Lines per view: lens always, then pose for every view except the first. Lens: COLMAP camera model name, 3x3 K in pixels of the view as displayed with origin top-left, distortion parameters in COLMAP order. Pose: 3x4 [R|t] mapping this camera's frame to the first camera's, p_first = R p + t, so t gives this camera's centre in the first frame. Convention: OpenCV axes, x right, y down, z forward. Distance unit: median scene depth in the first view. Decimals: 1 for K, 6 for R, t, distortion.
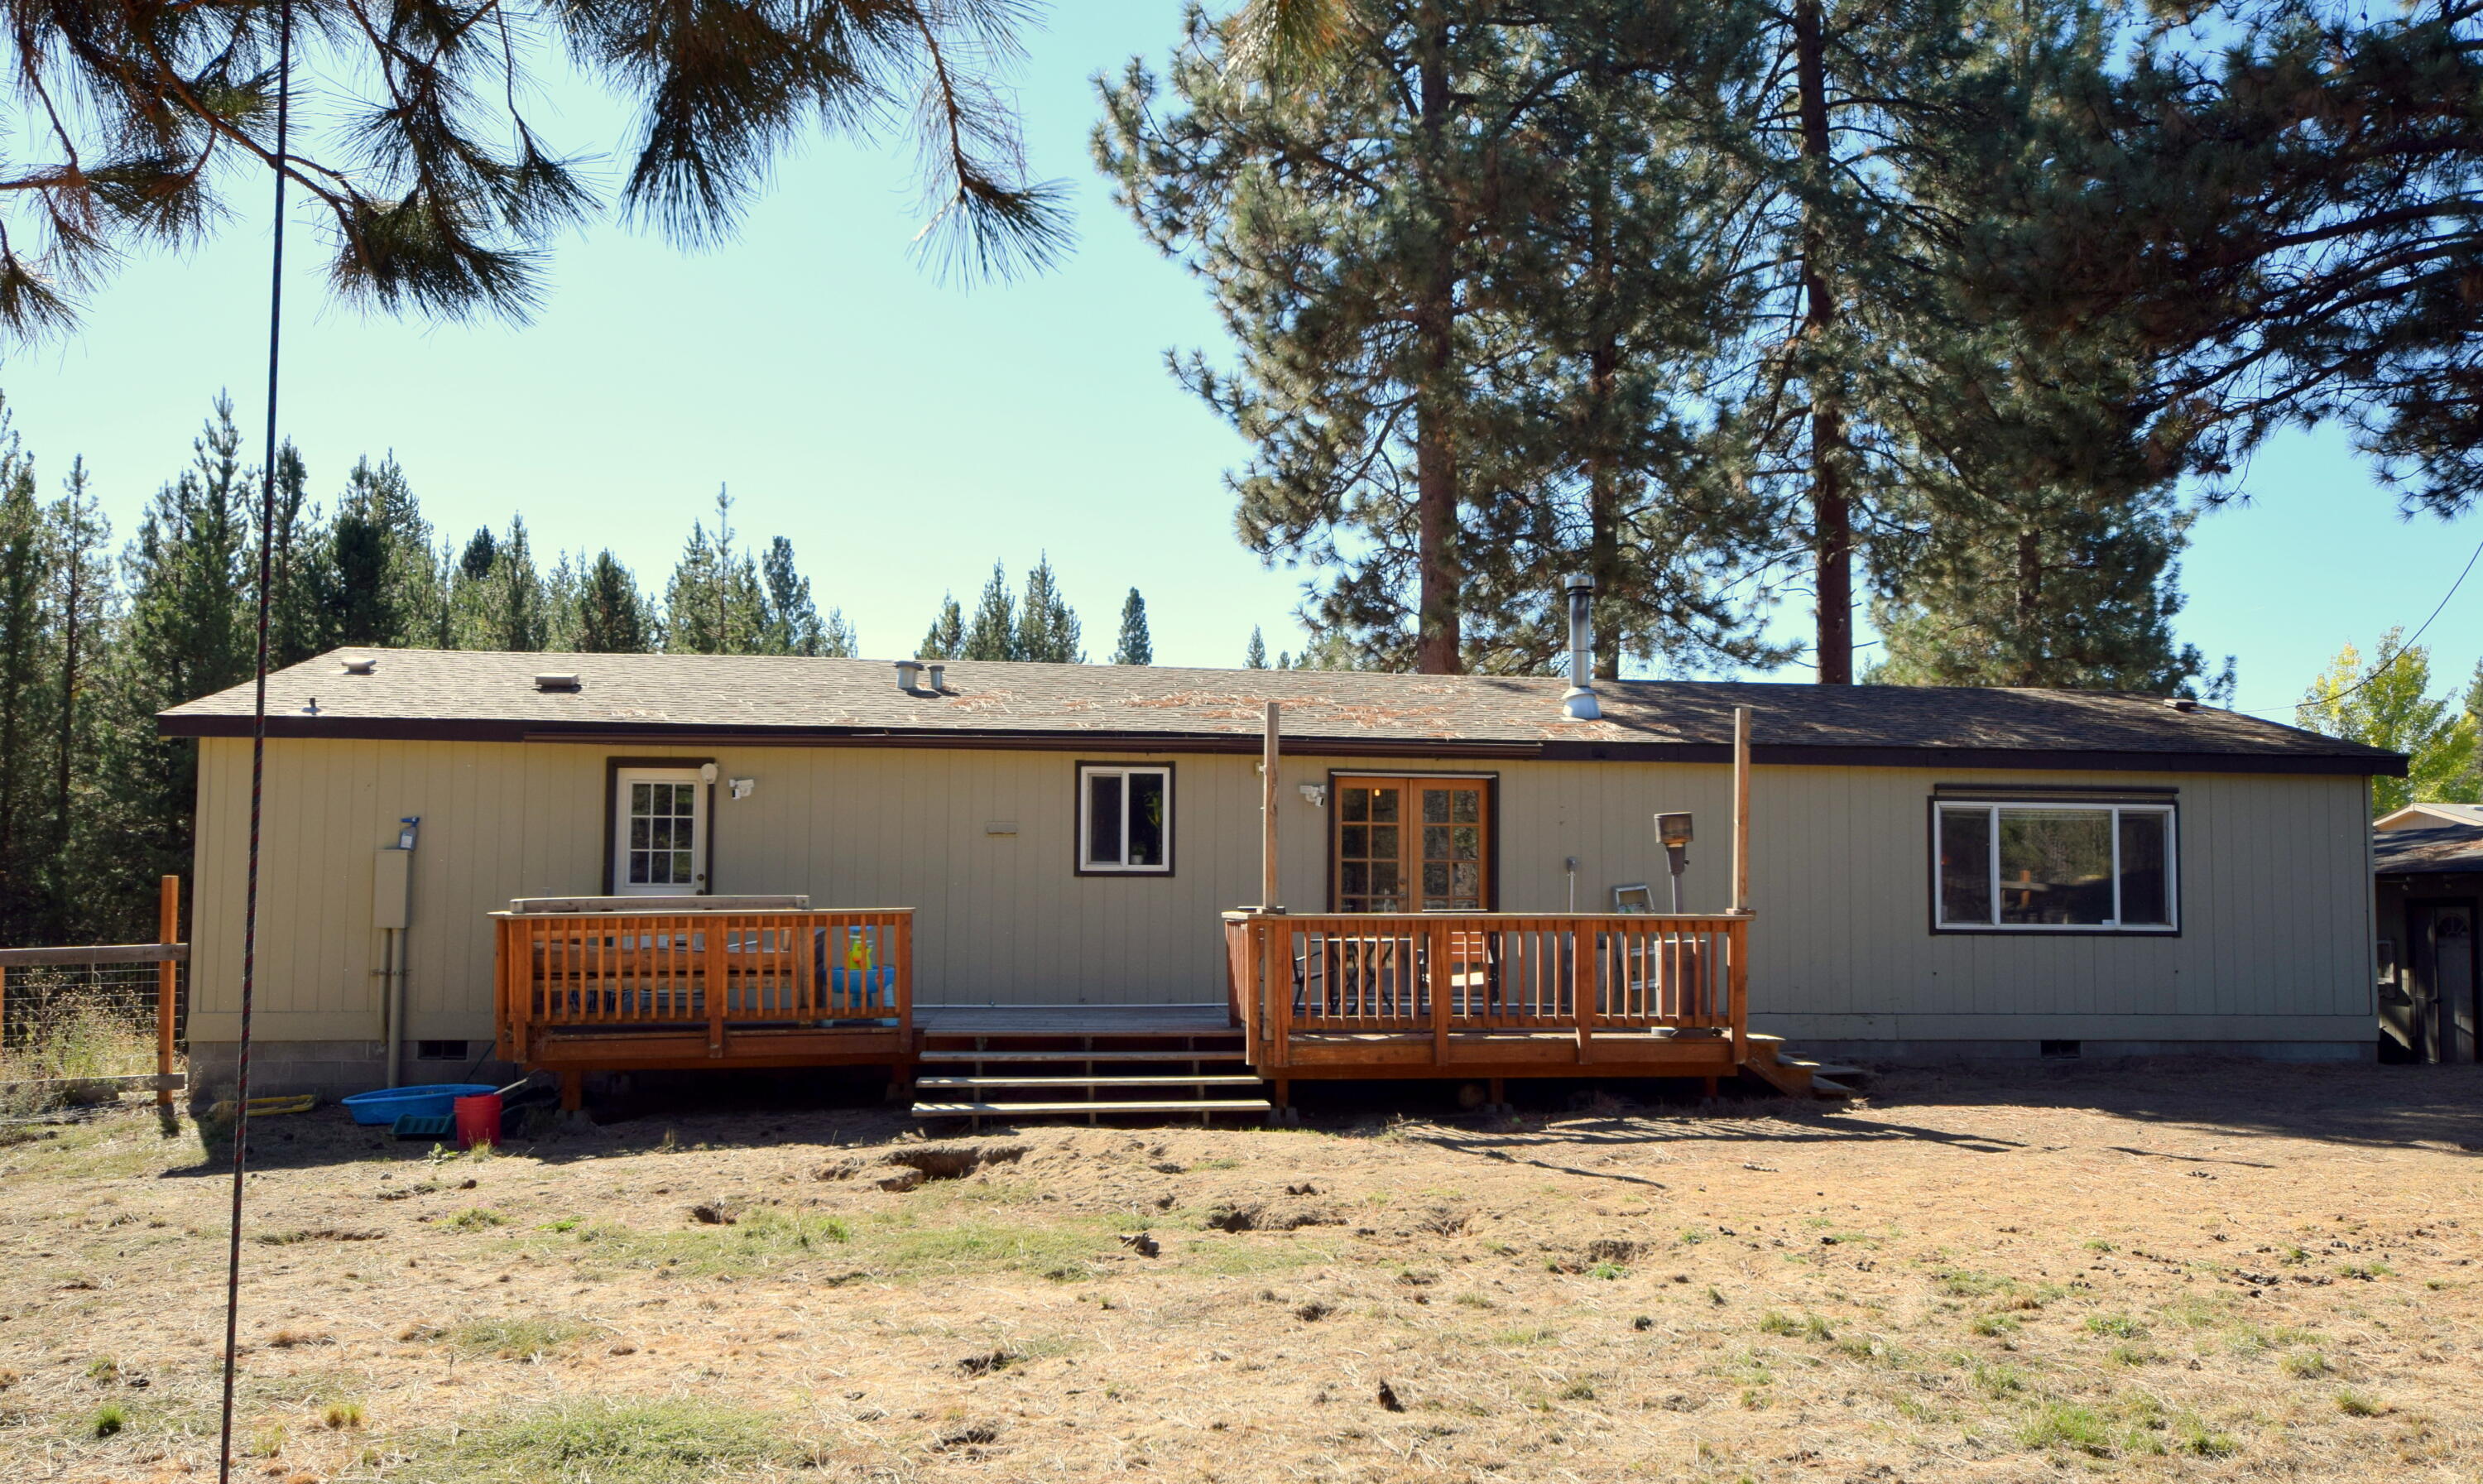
lens RADIAL K [[1901.0, 0, 1319.0], [0, 1901.0, 817.2], [0, 0, 1]] dist [0.013710, -0.003069]
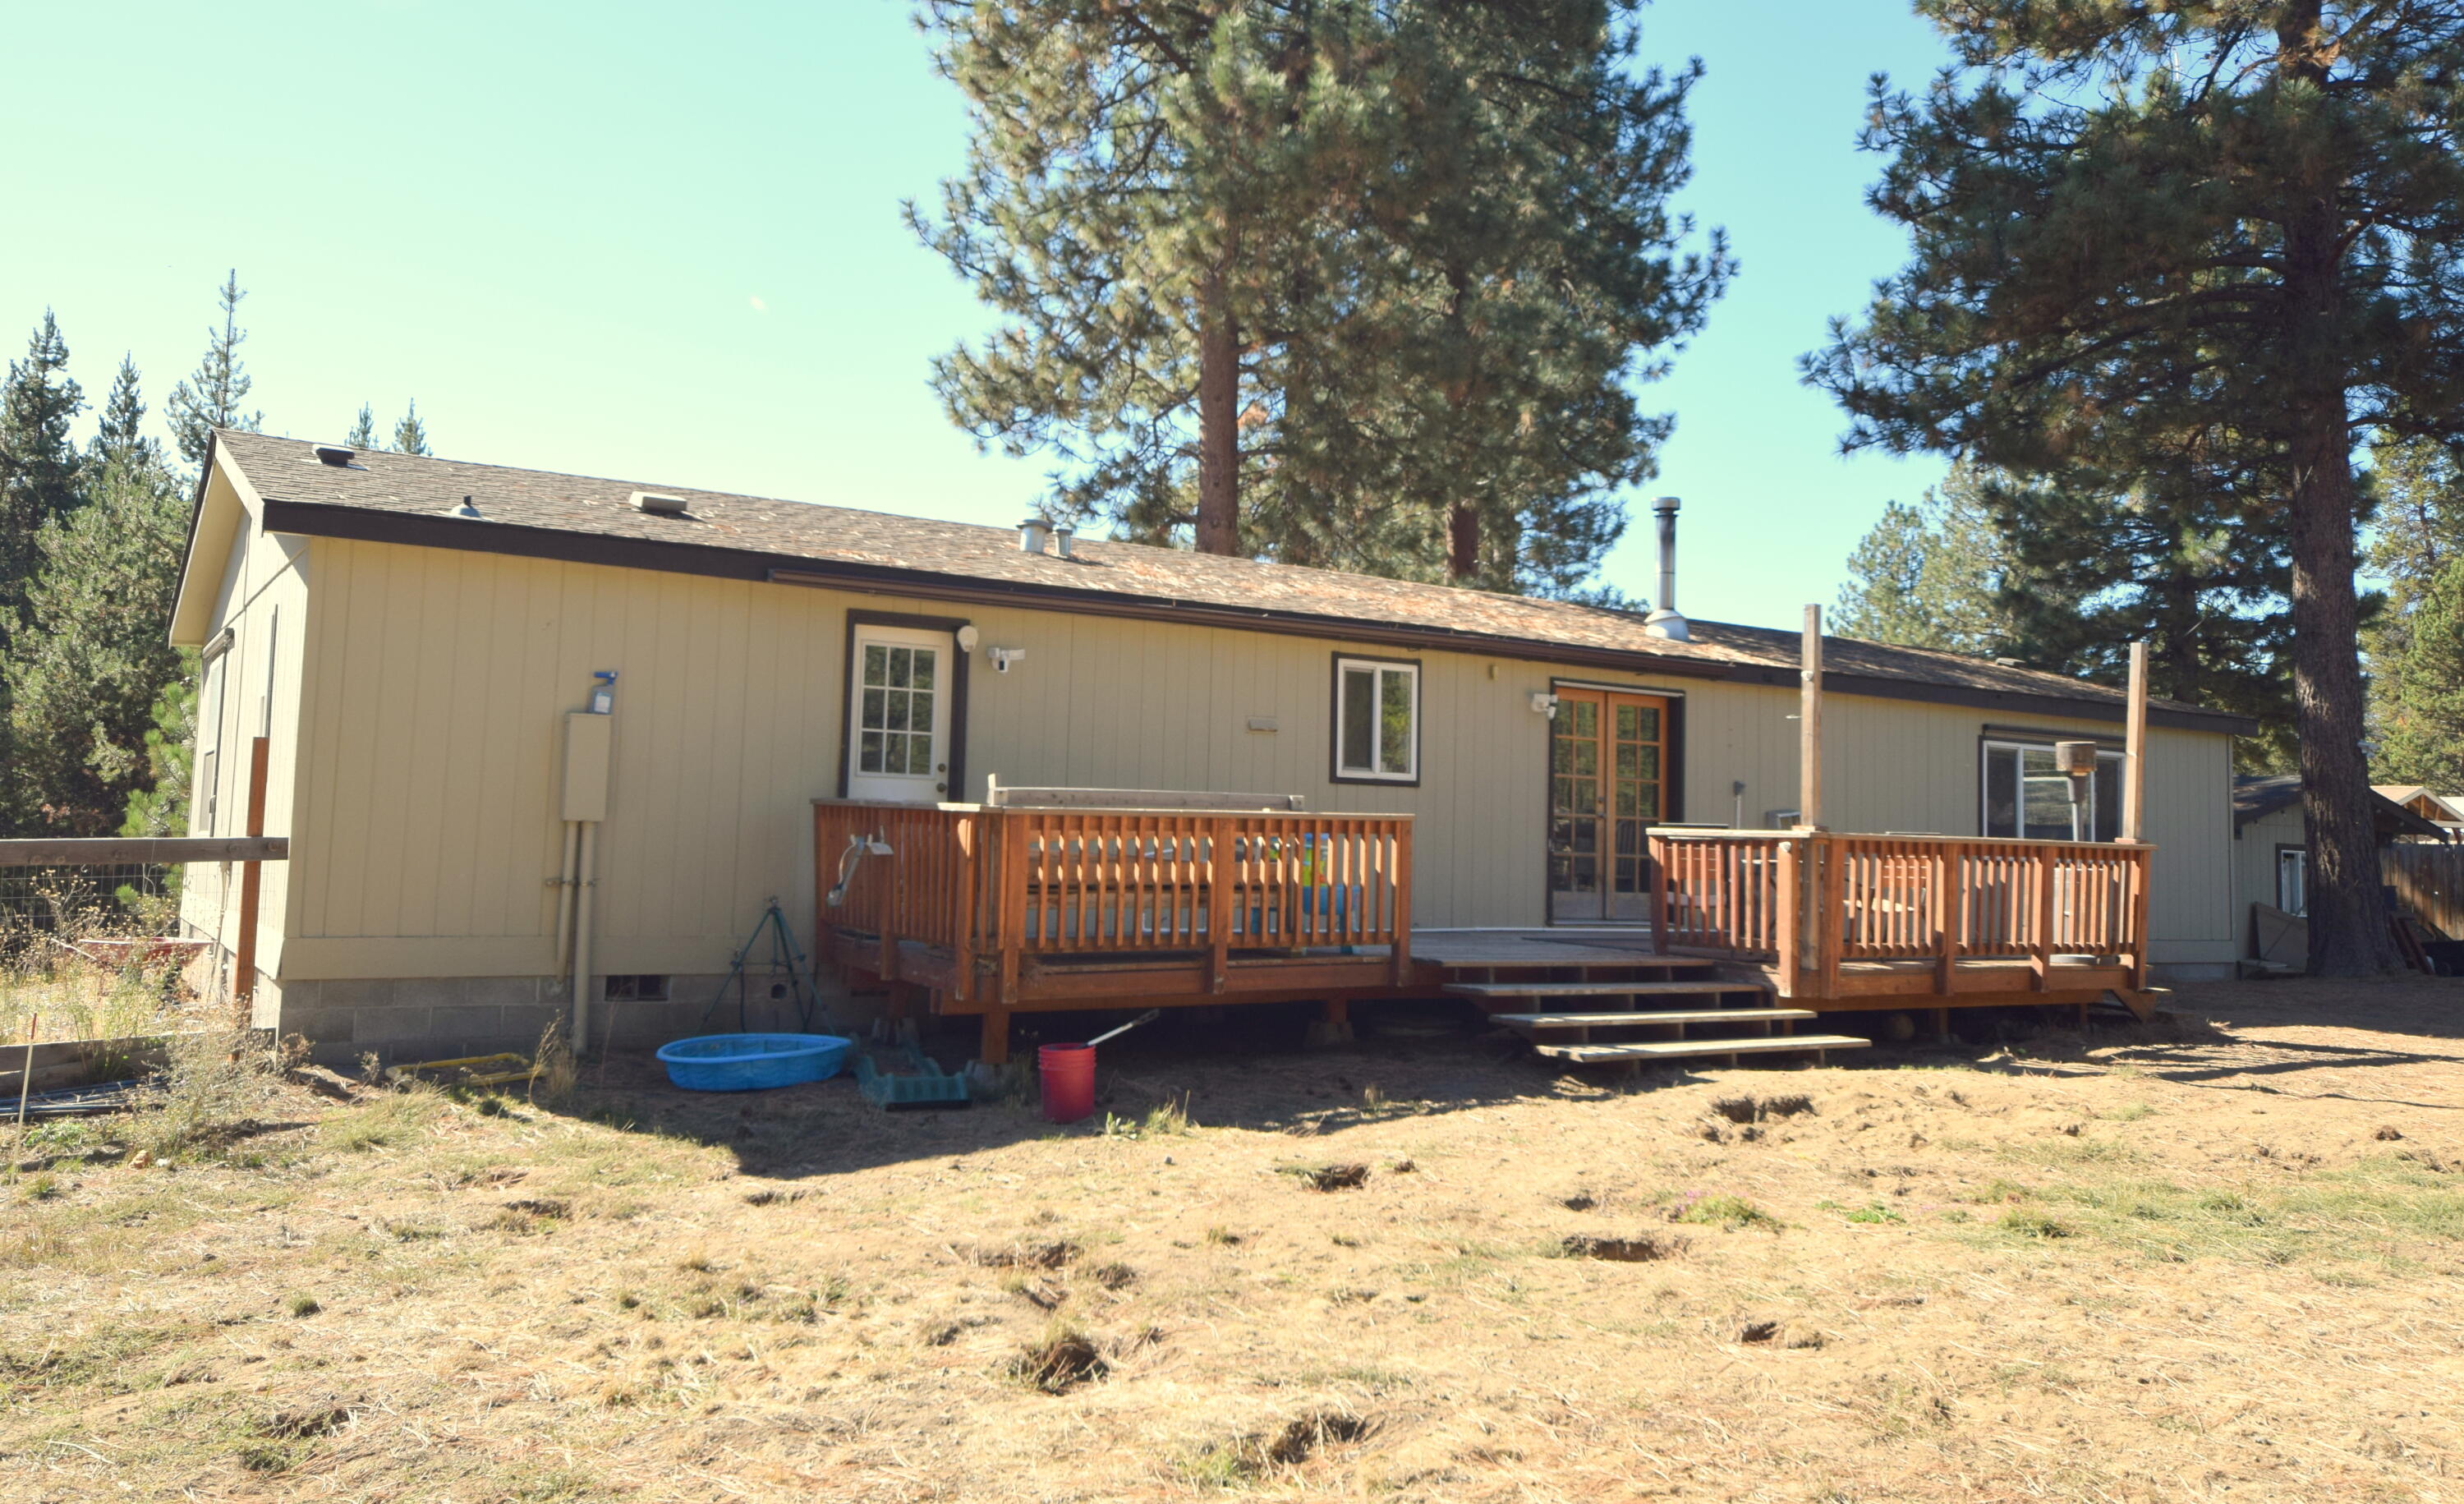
lens RADIAL K [[1866.6, 0, 1230.2], [0, 1866.6, 749.0], [0, 0, 1]] dist [0.016485, 0.000626]
pose [[0.910941, 0.042294, 0.410362, -0.521998], [-0.043721, 0.999026, -0.005912, 0.022425], [-0.410213, -0.012556, 0.911903, 0.231421]]
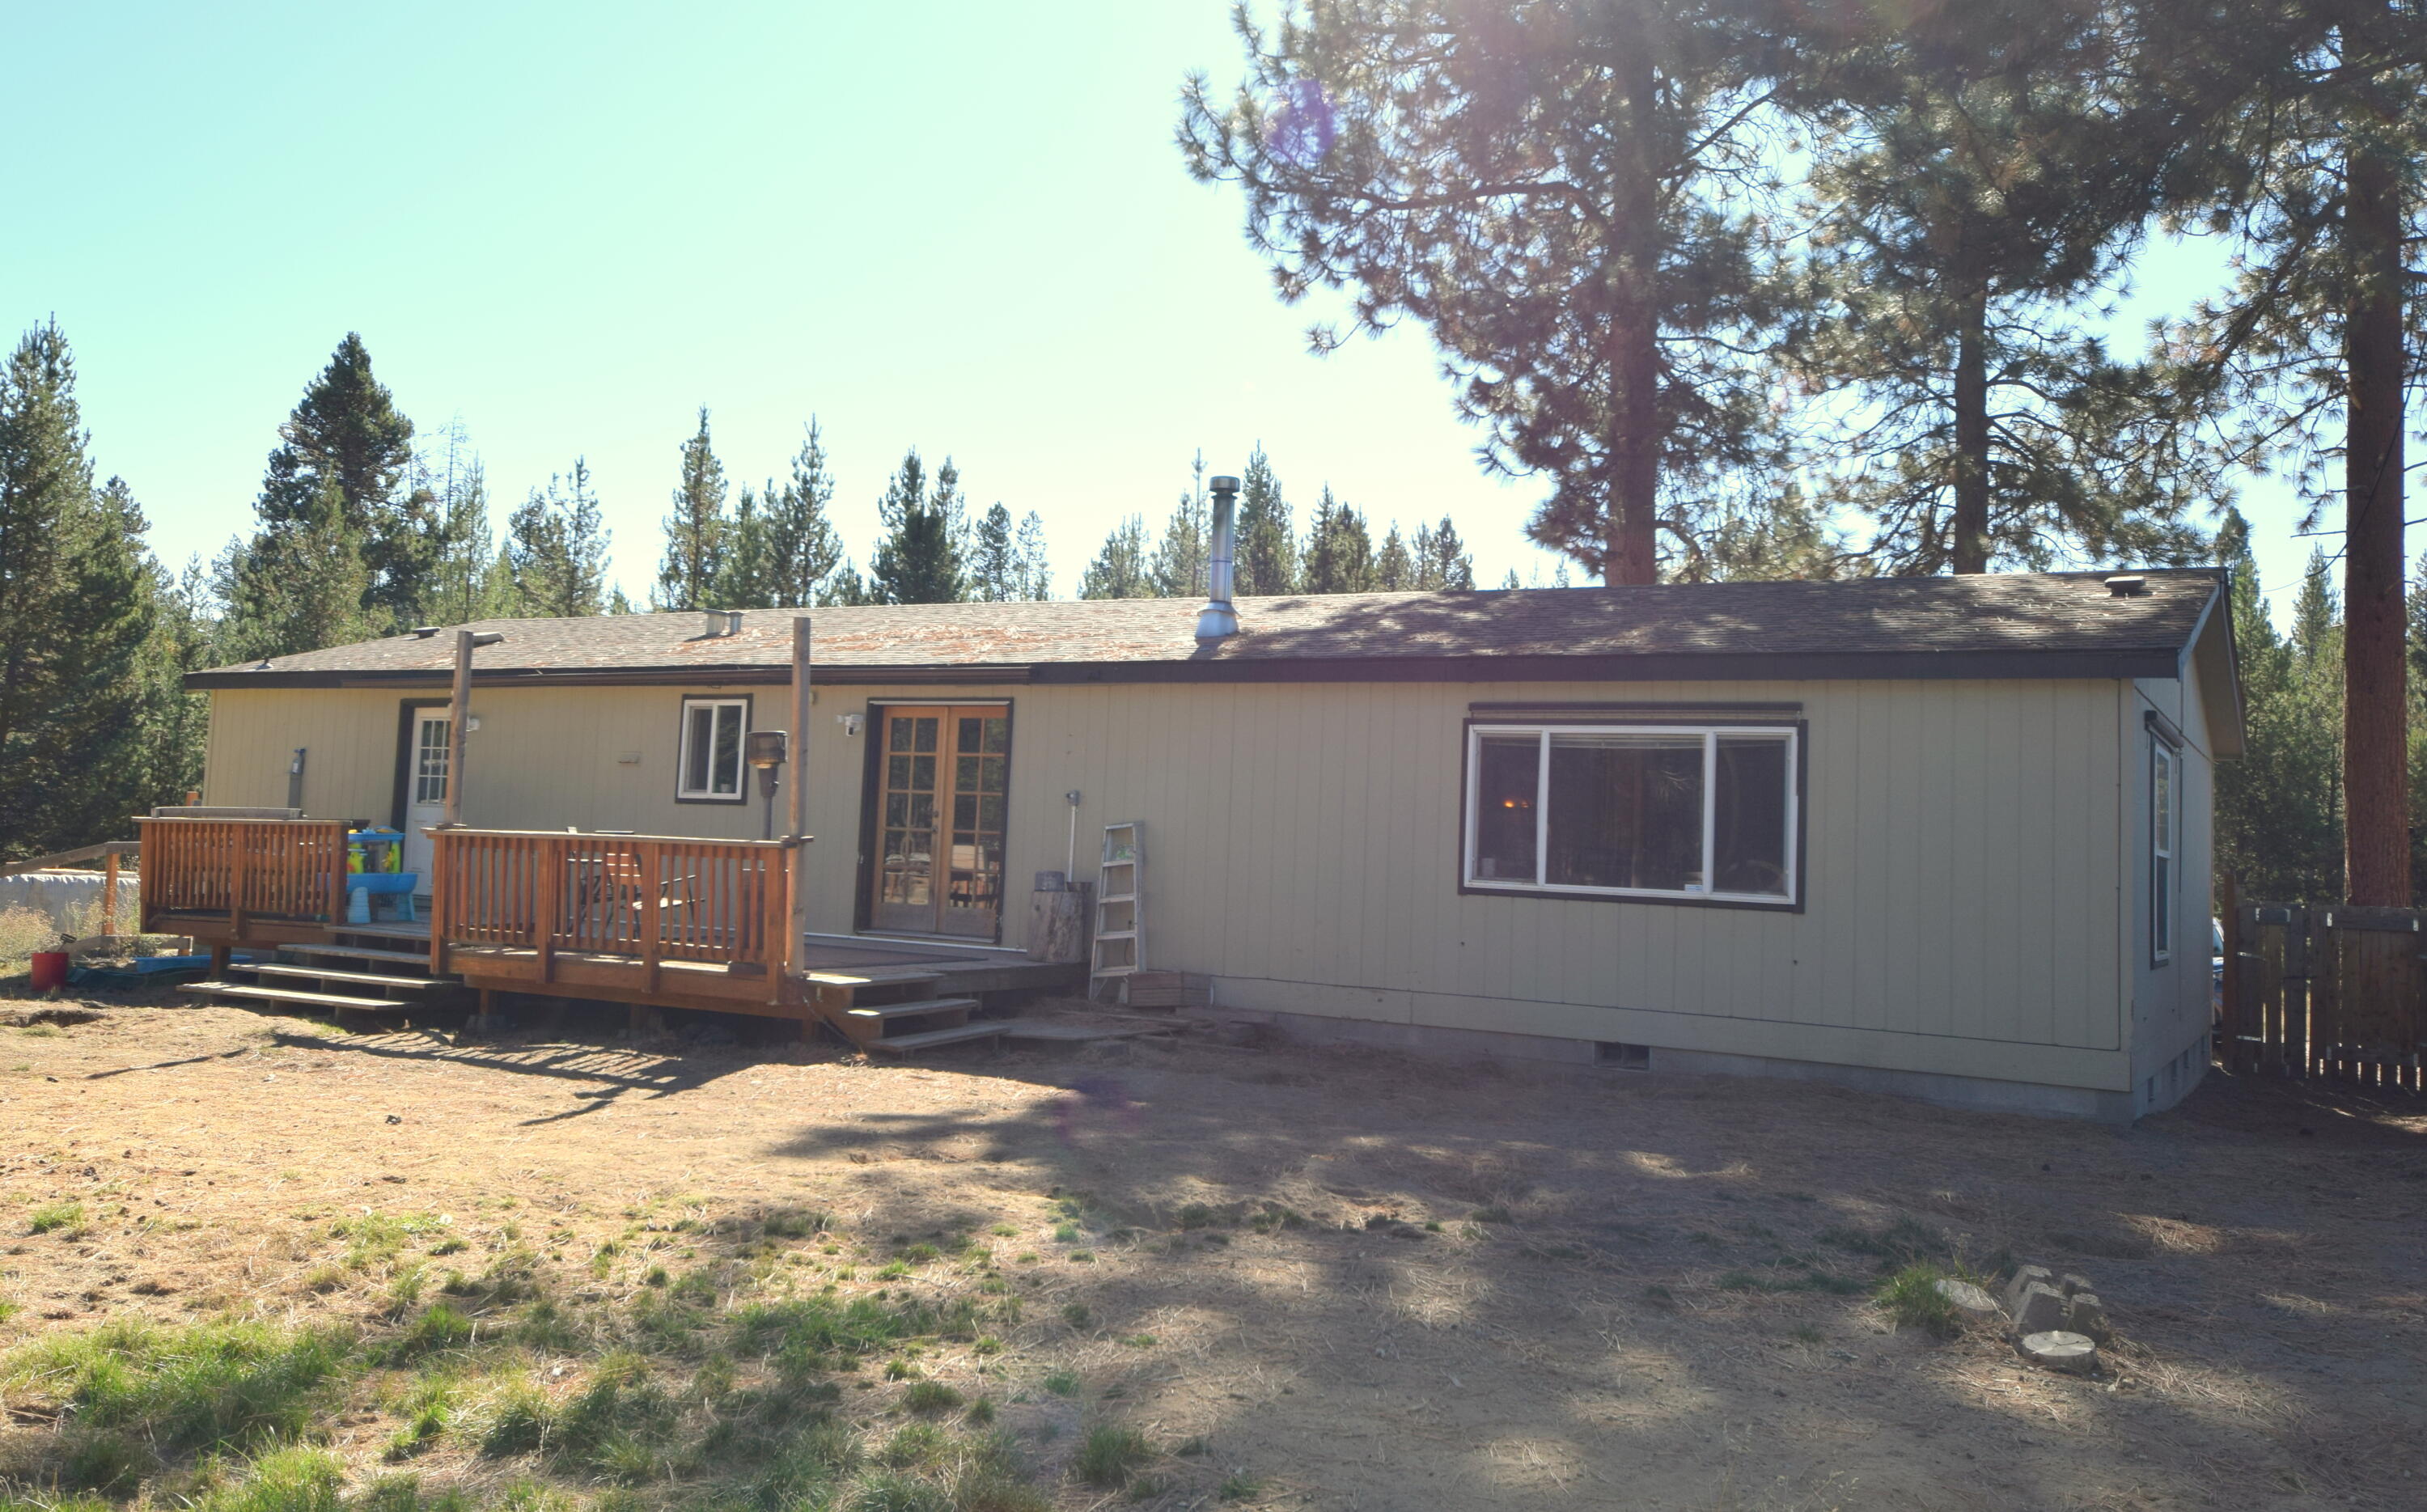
lens RADIAL K [[2011.1, 0, 1213.4], [0, 2011.1, 753.1], [0, 0, 1]] dist [0.015007, 0.004809]
pose [[0.784350, -0.003594, -0.620308, 0.800891], [-0.007593, 0.999853, -0.015395, 0.018037], [0.620272, 0.016785, 0.784207, 0.300839]]
